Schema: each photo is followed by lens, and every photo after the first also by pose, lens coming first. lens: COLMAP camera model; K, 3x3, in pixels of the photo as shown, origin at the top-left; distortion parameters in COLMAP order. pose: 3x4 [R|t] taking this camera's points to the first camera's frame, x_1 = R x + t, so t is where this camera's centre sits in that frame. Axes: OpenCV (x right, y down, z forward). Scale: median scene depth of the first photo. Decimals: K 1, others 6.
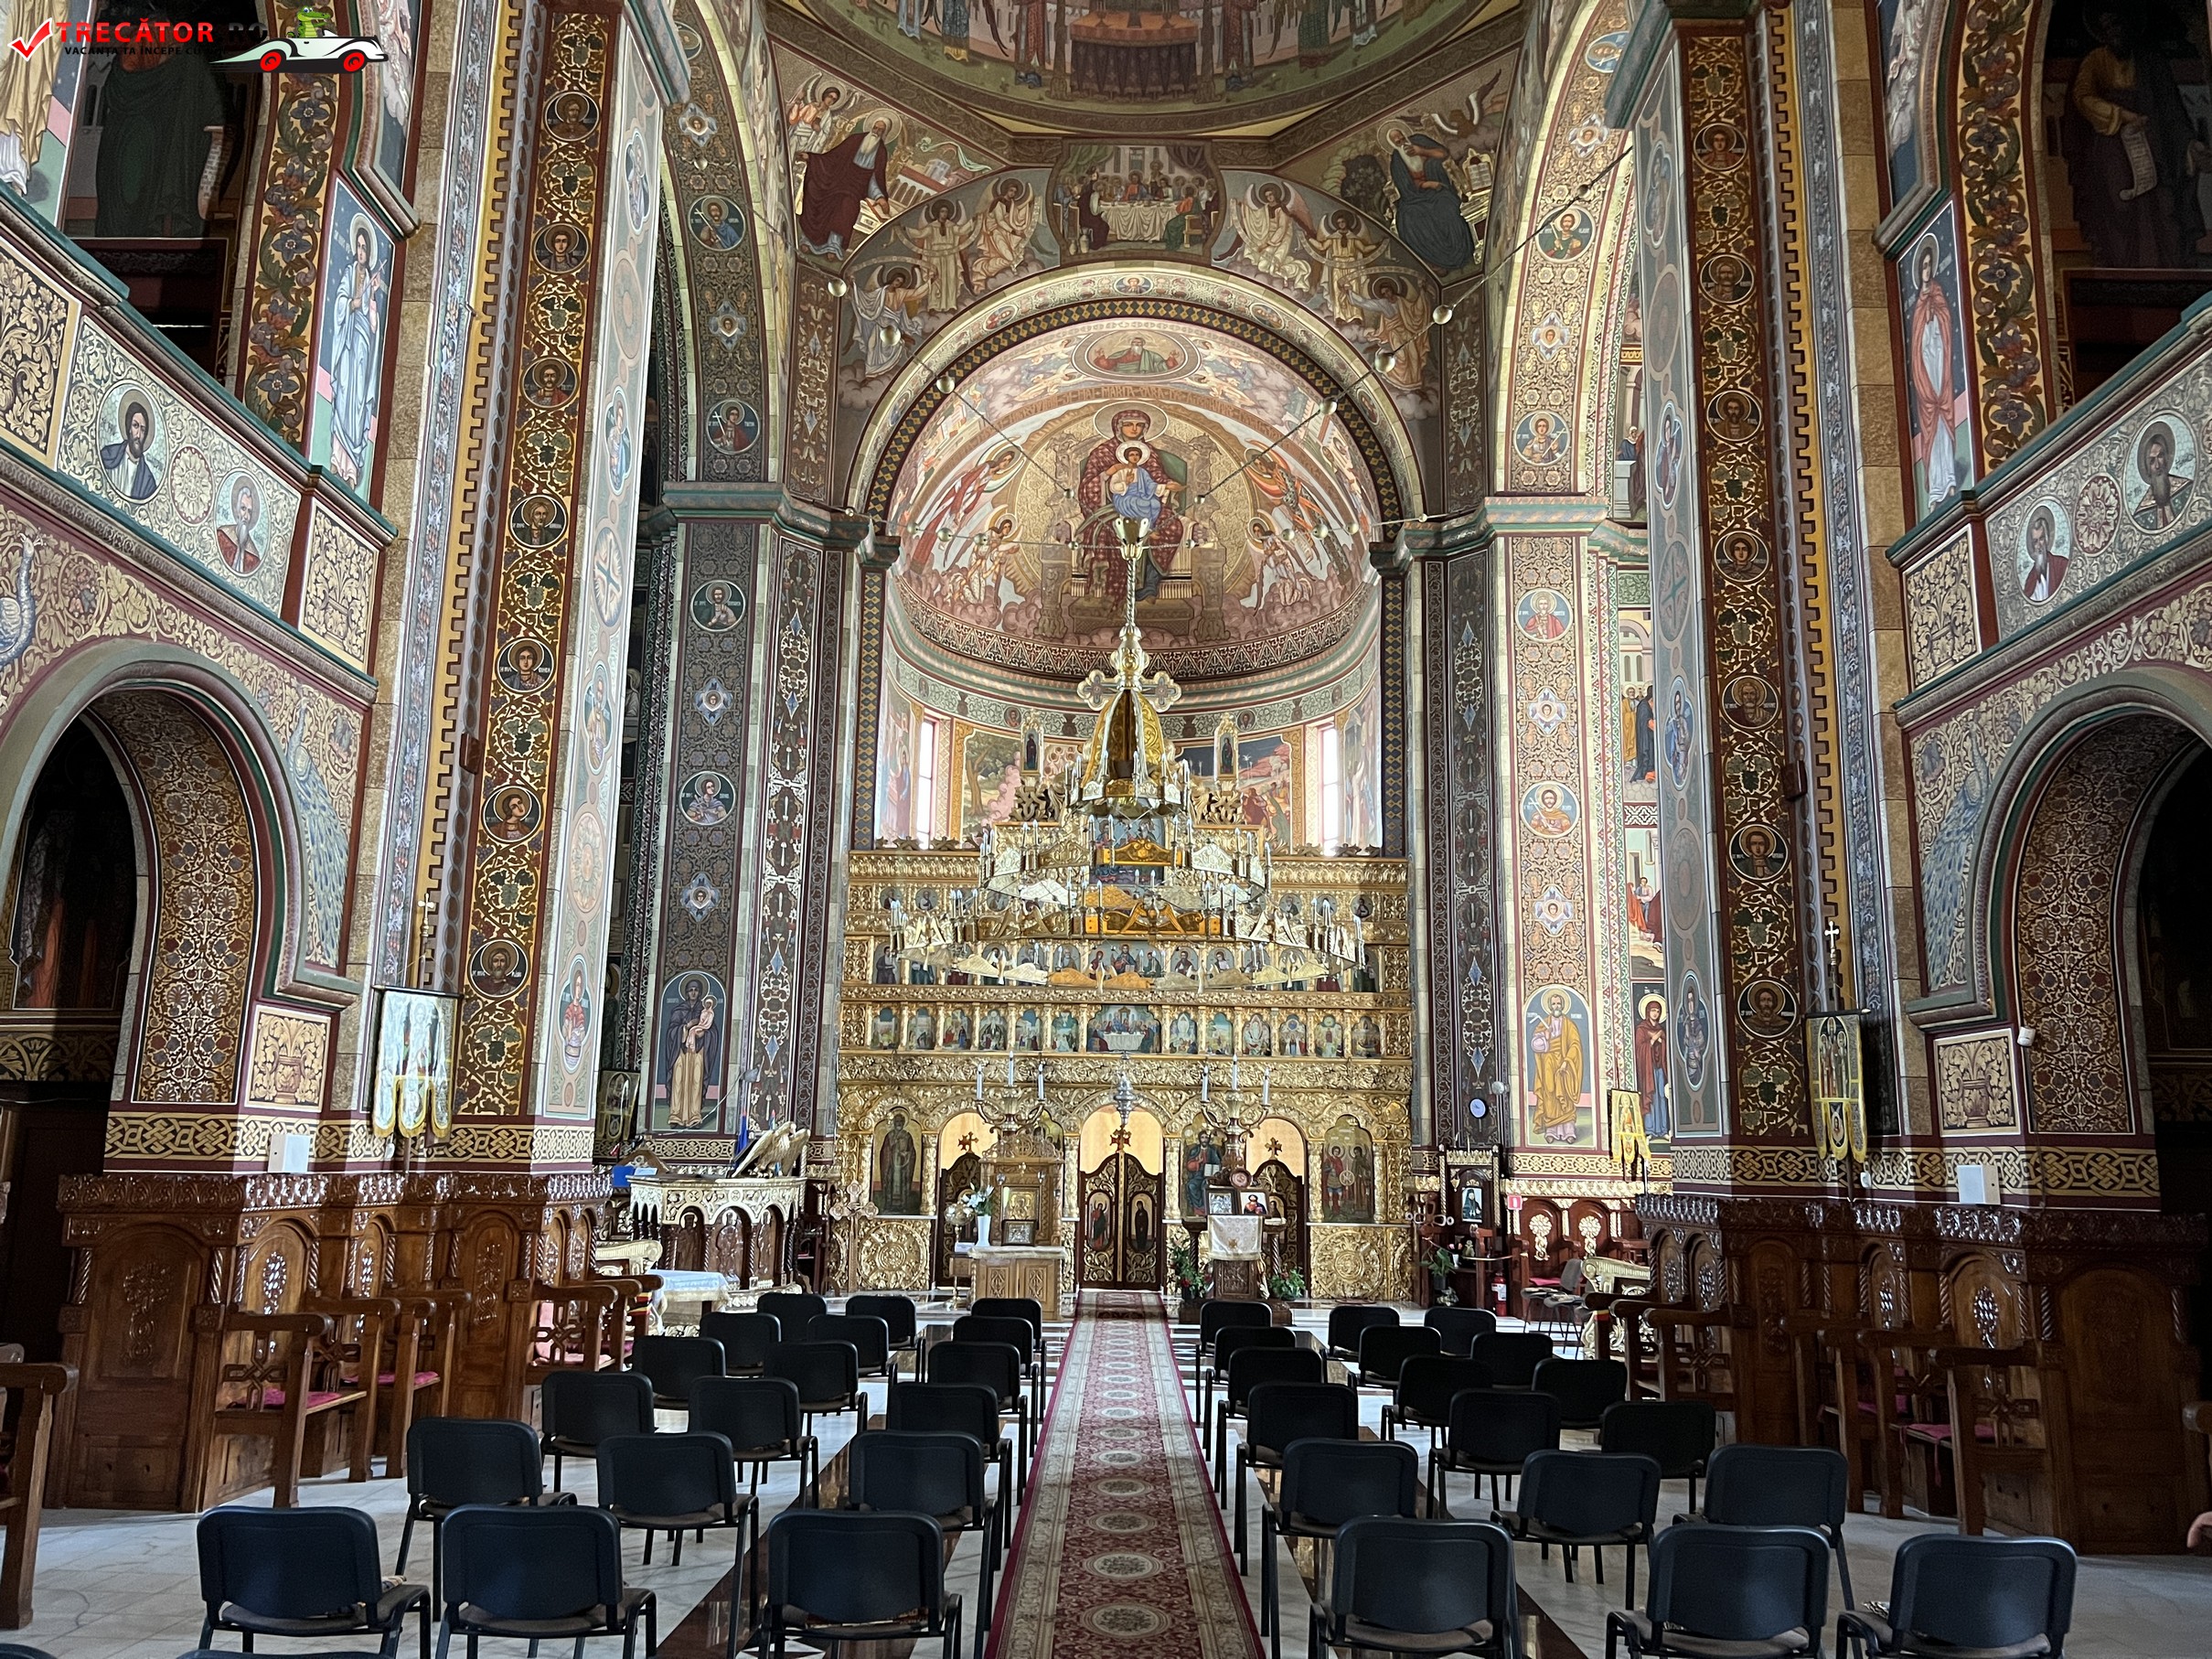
lens RADIAL K [[1661.4, 0, 1112.9], [0, 1661.4, 833.6], [0, 0, 1]] dist [0.126366, -0.301954]
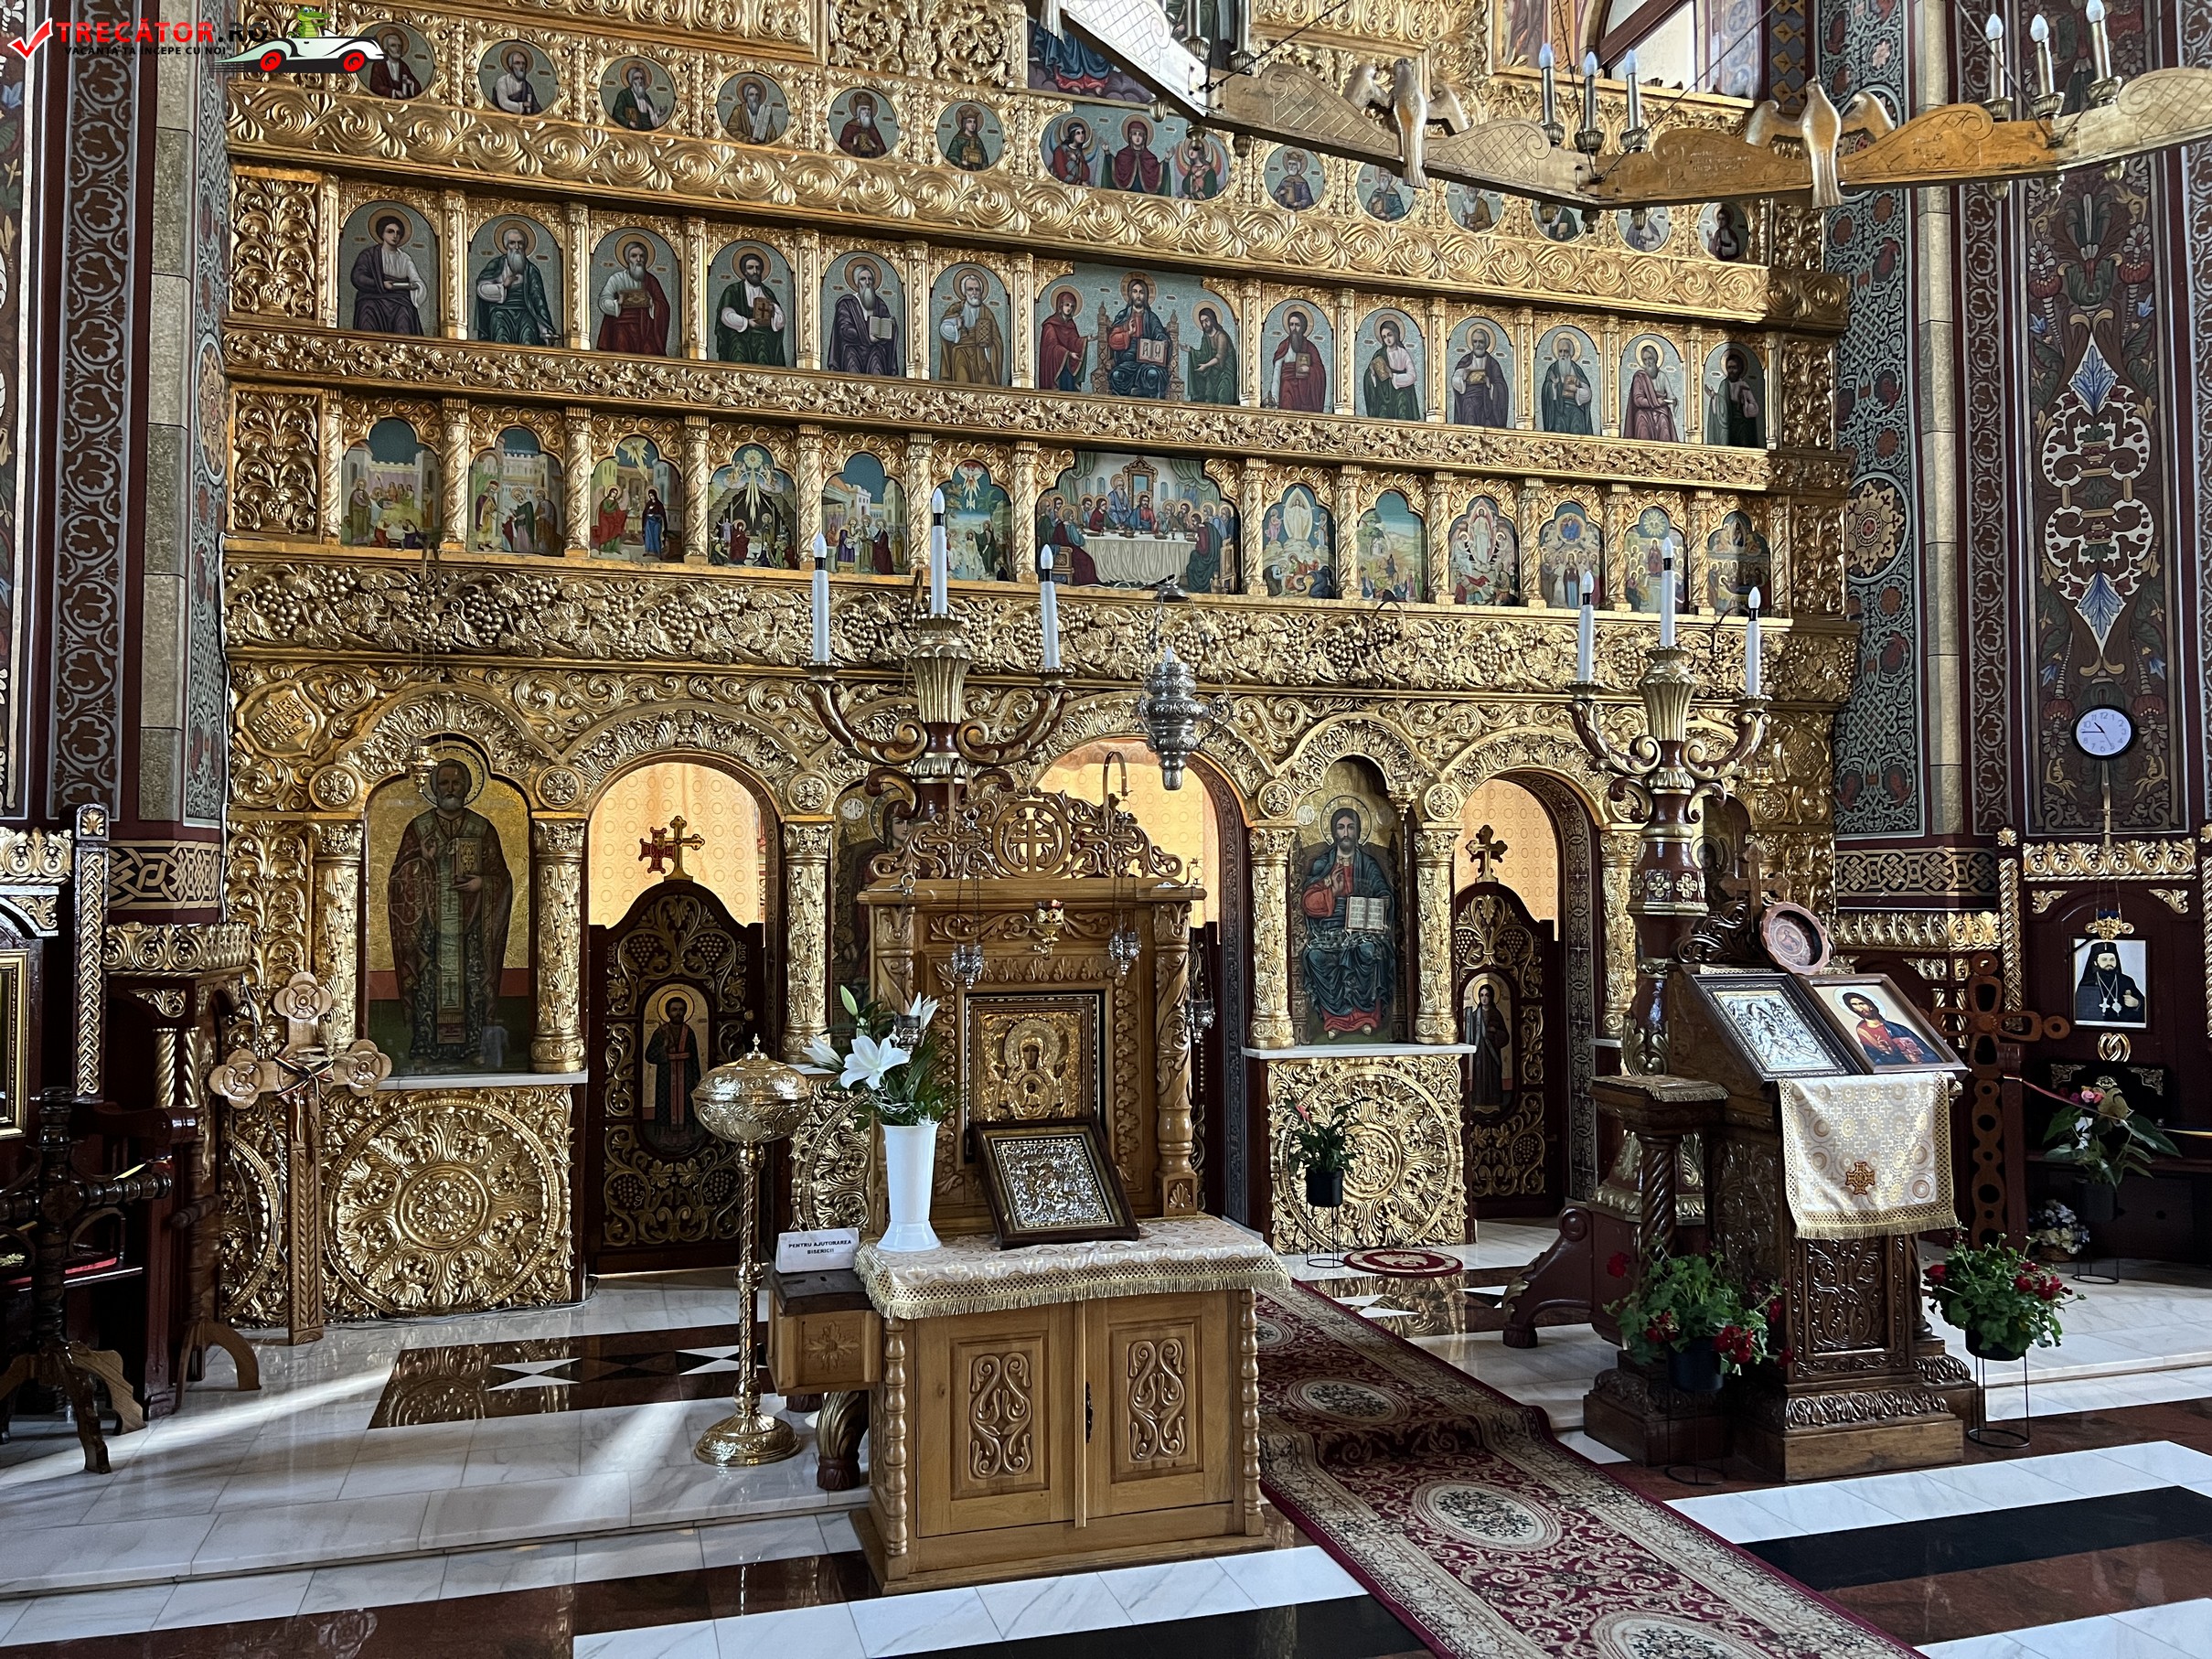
lens RADIAL K [[1668.1, 0, 1109.8], [0, 1668.1, 837.0], [0, 0, 1]] dist [0.043490, -0.048262]
pose [[0.958088, -0.010068, 0.286296, -0.102094], [-0.033908, 0.988371, 0.148231, 0.134305], [-0.284459, -0.151726, 0.946606, 0.679707]]
